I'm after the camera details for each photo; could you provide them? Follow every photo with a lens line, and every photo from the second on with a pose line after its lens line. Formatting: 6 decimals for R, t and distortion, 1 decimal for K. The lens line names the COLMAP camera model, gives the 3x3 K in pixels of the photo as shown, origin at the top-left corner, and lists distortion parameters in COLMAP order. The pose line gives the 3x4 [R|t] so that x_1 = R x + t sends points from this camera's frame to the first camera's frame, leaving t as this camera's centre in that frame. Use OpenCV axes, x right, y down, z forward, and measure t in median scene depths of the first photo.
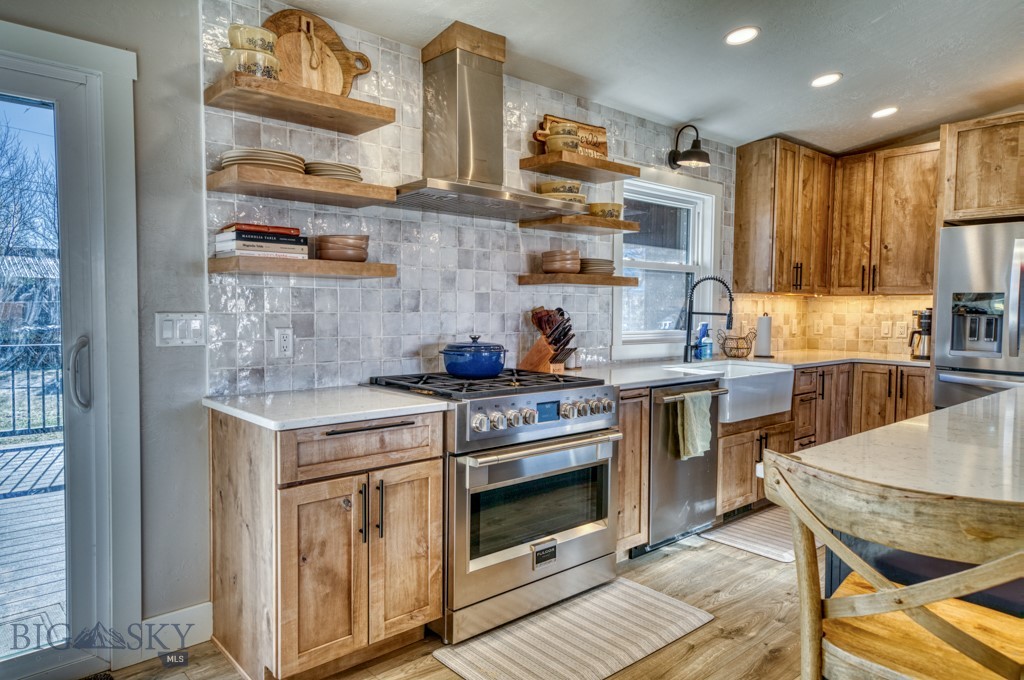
lens RADIAL K [[650.8, 0, 511.7], [0, 650.8, 336.1], [0, 0, 1]] dist [0.030449, -0.002341]
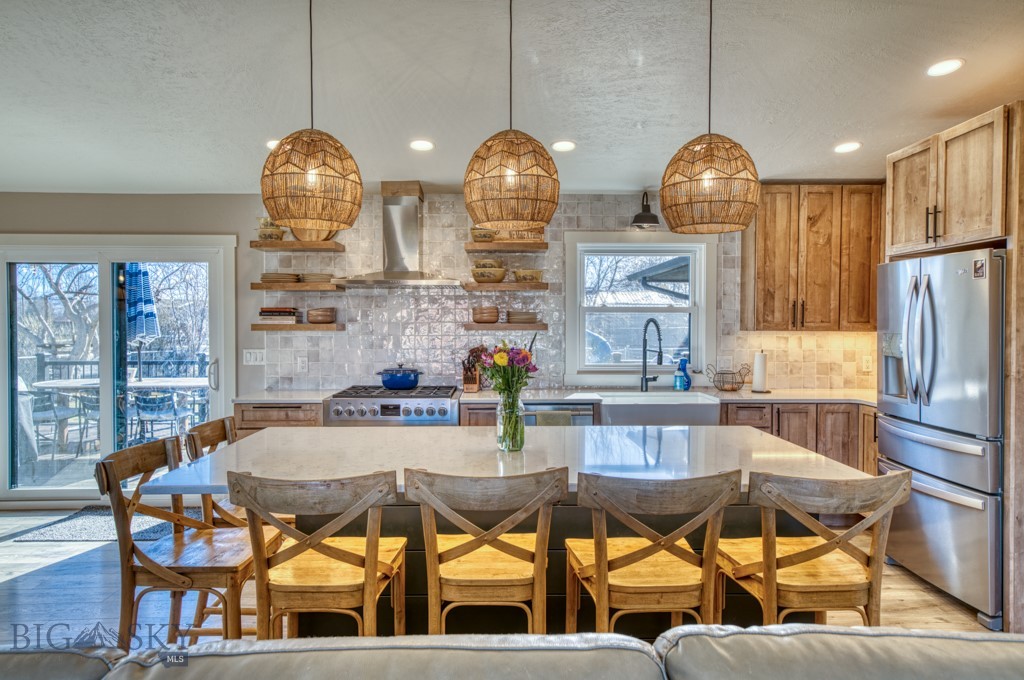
lens RADIAL K [[650.8, 0, 504.9], [0, 650.8, 336.5], [0, 0, 1]] dist [0.030449, -0.002341]
pose [[0.757218, 0.005332, -0.653140, 1.200967], [-0.023997, 0.999519, -0.019662, -0.042951], [0.652721, 0.030562, 0.756982, -0.073711]]
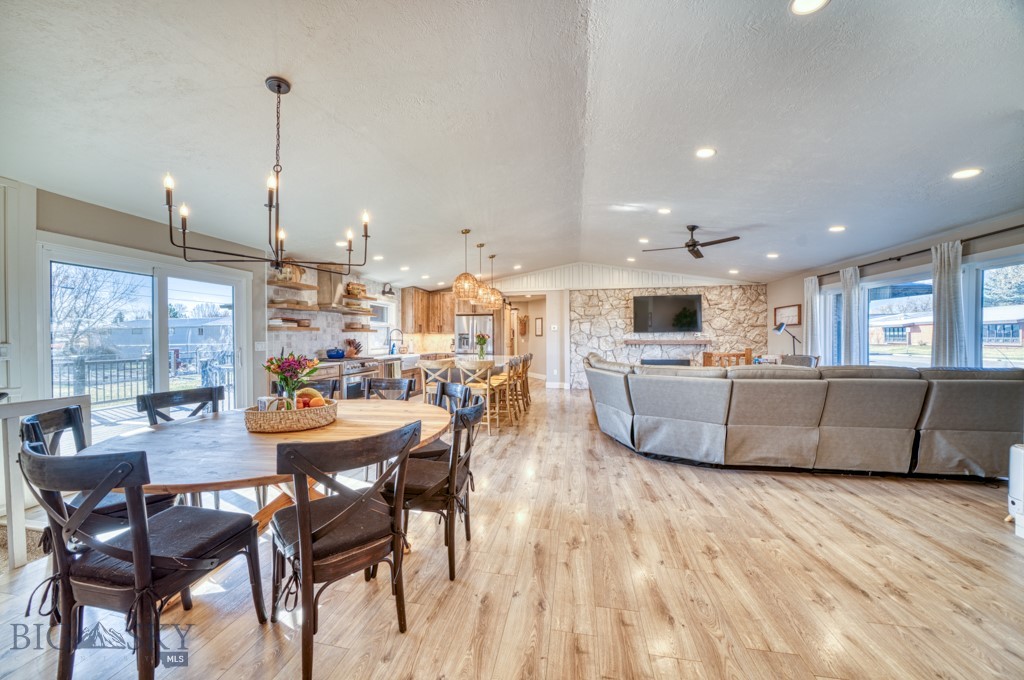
lens RADIAL K [[351.7, 0, 495.1], [0, 351.7, 339.0], [0, 0, 1]] dist [-0.026474, 0.002921]
pose [[0.815059, -0.015967, 0.579157, -0.447109], [0.041037, 0.998701, -0.030219, 0.048779], [-0.577922, 0.048397, 0.814655, -1.041085]]
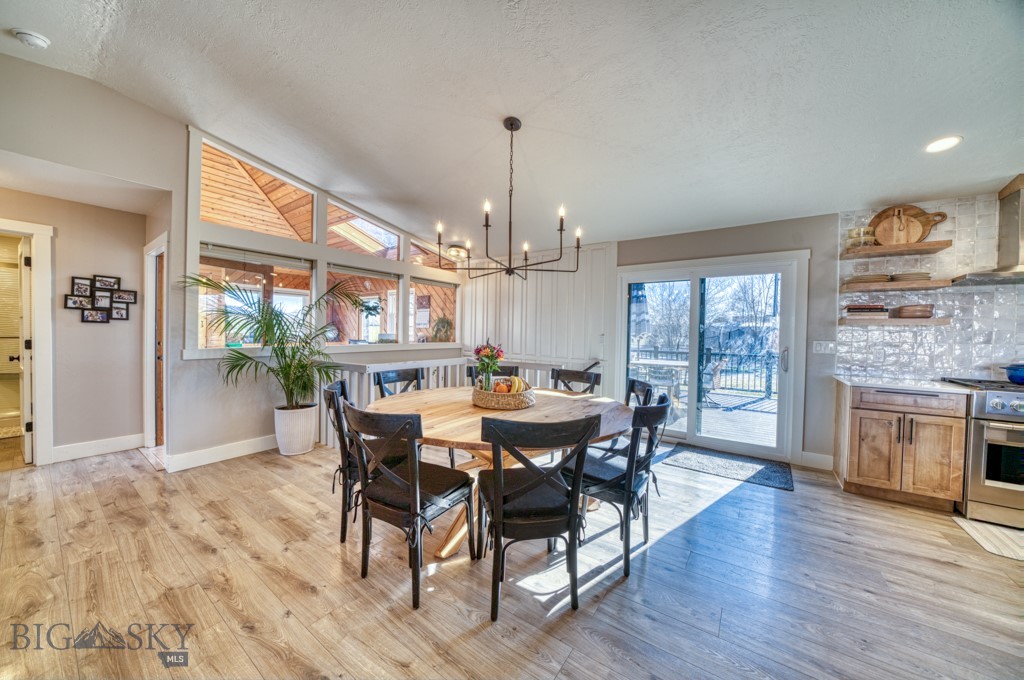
lens RADIAL K [[351.7, 0, 506.1], [0, 351.7, 337.4], [0, 0, 1]] dist [-0.026474, 0.002921]
pose [[0.220648, 0.010792, -0.975294, 0.443060], [-0.062850, 0.998018, -0.003175, 0.028041], [0.973326, 0.061998, 0.220889, -0.433769]]
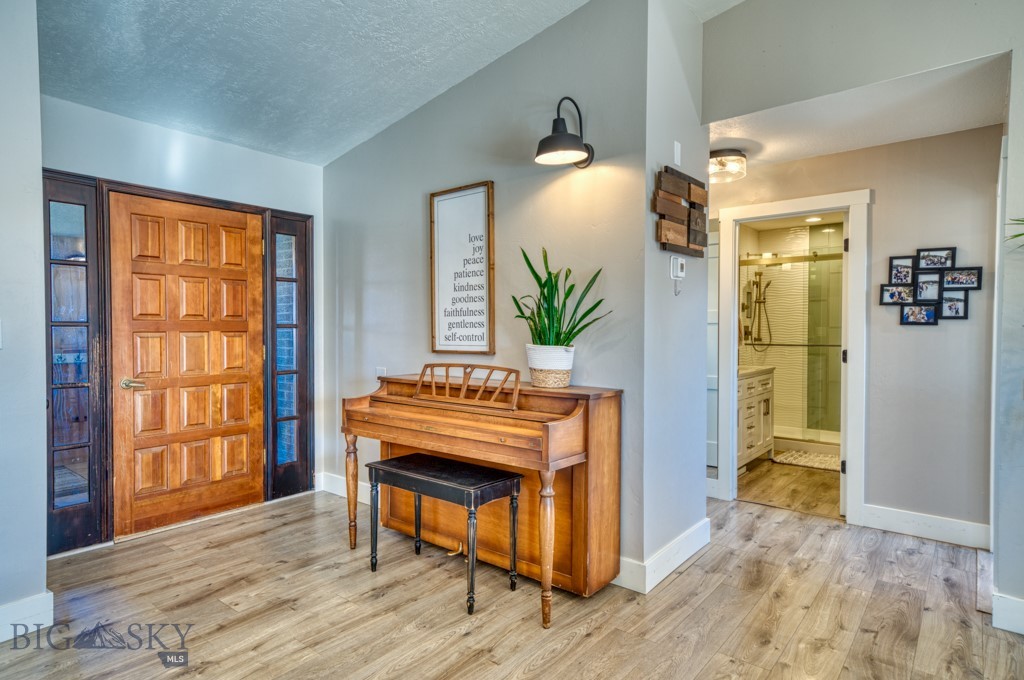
lens RADIAL K [[575.5, 0, 507.5], [0, 575.5, 341.8], [0, 0, 1]] dist [0.041764, -0.000645]
pose [[-0.986465, -0.004140, -0.163917, 0.092453], [-0.016016, 0.997334, 0.071193, 0.022766], [0.163185, 0.072855, -0.983902, -0.444713]]
